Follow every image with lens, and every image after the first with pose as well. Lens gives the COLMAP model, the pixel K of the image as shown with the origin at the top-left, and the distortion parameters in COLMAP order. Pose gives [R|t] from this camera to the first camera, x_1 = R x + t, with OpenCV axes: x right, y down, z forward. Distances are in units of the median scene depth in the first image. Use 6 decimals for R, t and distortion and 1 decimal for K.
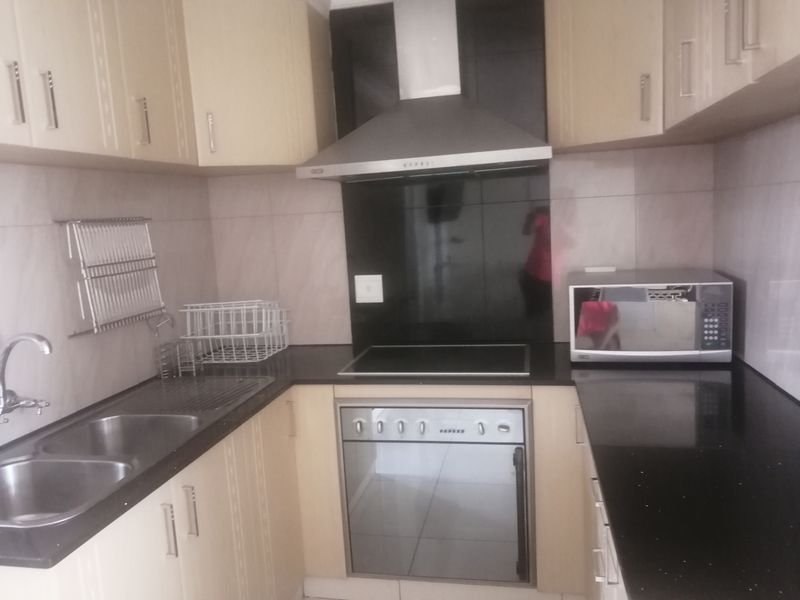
lens RADIAL K [[648.1, 0, 400.0], [0, 648.1, 300.0], [0, 0, 1]] dist [-0.003023, -0.011420]
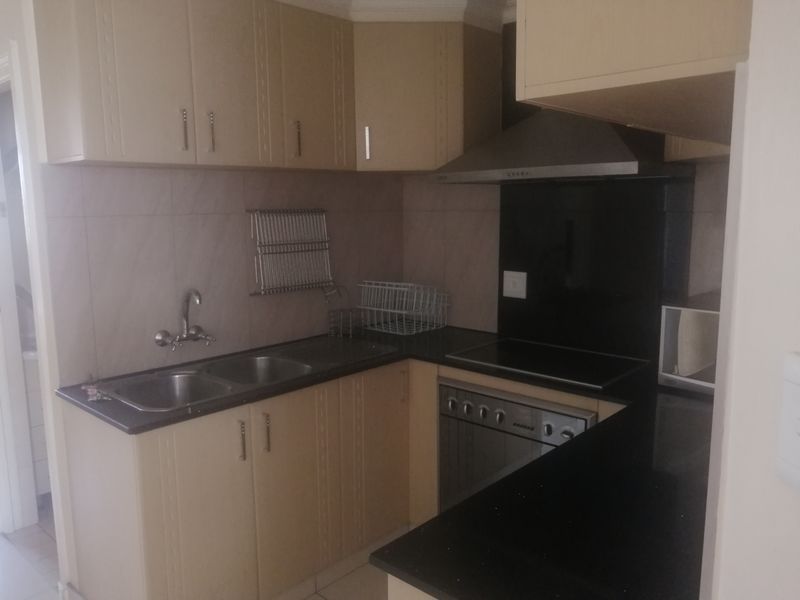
lens RADIAL K [[648.1, 0, 400.0], [0, 648.1, 300.0], [0, 0, 1]] dist [-0.003023, -0.011420]
pose [[0.850202, 0.125007, -0.511400, 0.420238], [-0.107411, 0.992156, 0.063952, -0.049267], [0.515383, 0.000558, 0.856960, -0.017015]]
